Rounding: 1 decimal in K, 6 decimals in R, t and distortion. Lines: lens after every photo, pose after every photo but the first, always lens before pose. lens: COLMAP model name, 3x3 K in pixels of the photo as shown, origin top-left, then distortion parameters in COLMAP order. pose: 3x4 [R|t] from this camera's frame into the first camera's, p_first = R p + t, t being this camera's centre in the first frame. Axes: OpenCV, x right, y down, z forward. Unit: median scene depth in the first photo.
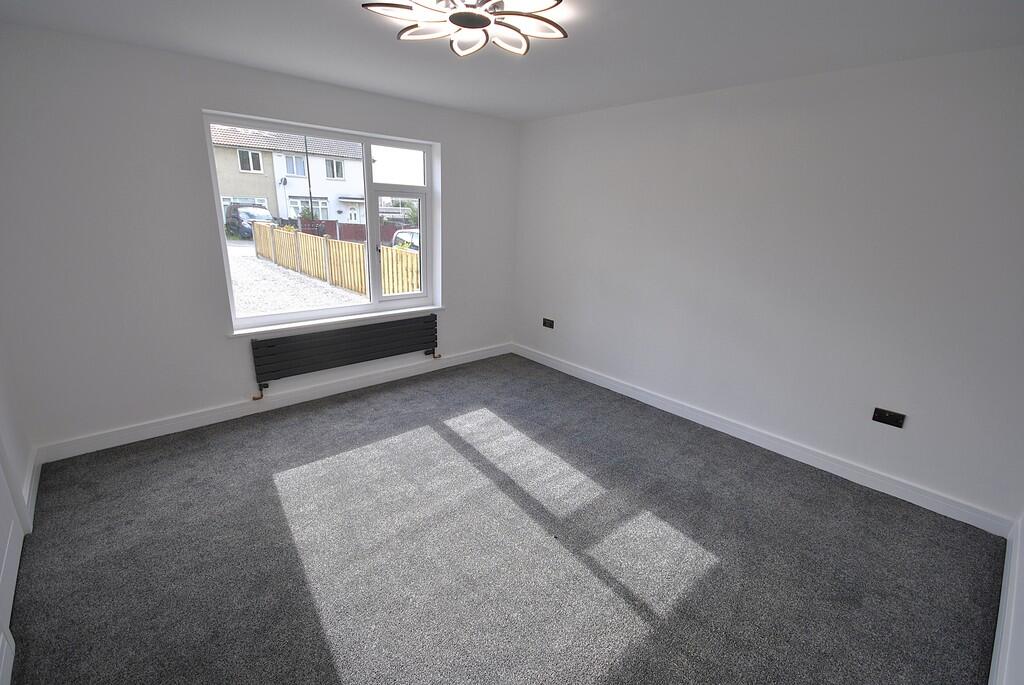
lens RADIAL K [[459.8, 0, 512.0], [0, 459.8, 342.5], [0, 0, 1]] dist [-0.000304, -0.000055]
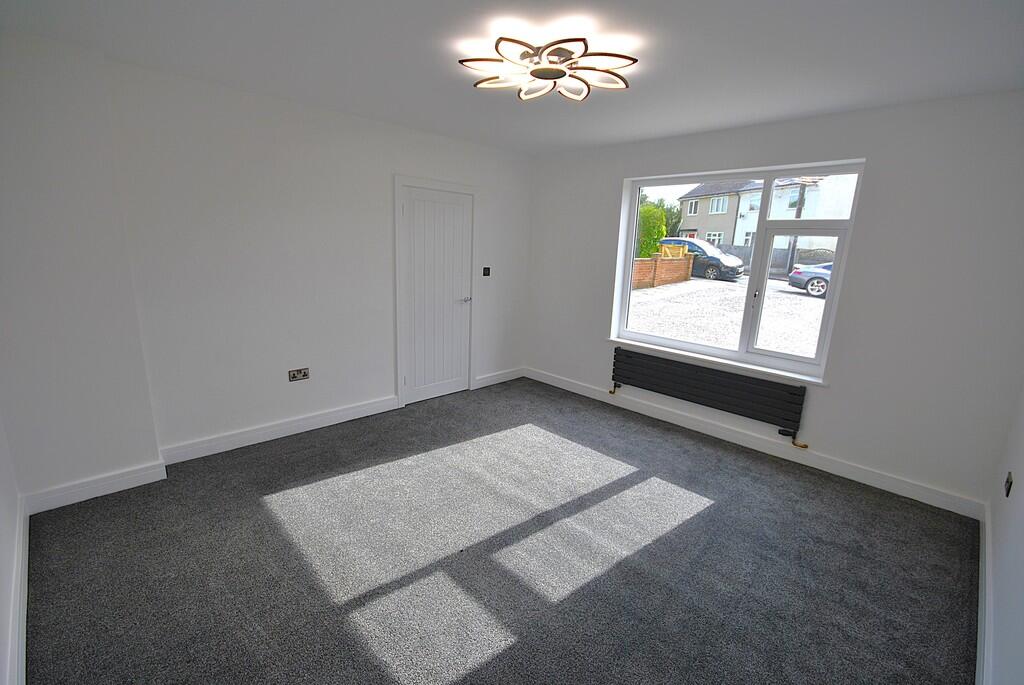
lens RADIAL K [[446.8, 0, 512.0], [0, 446.8, 342.5], [0, 0, 1]] dist [0.014162, -0.000024]
pose [[0.061824, 0.195793, -0.978694, 0.604380], [-0.303211, 0.937911, 0.168480, -0.131155], [0.950916, 0.286335, 0.117352, 0.524776]]
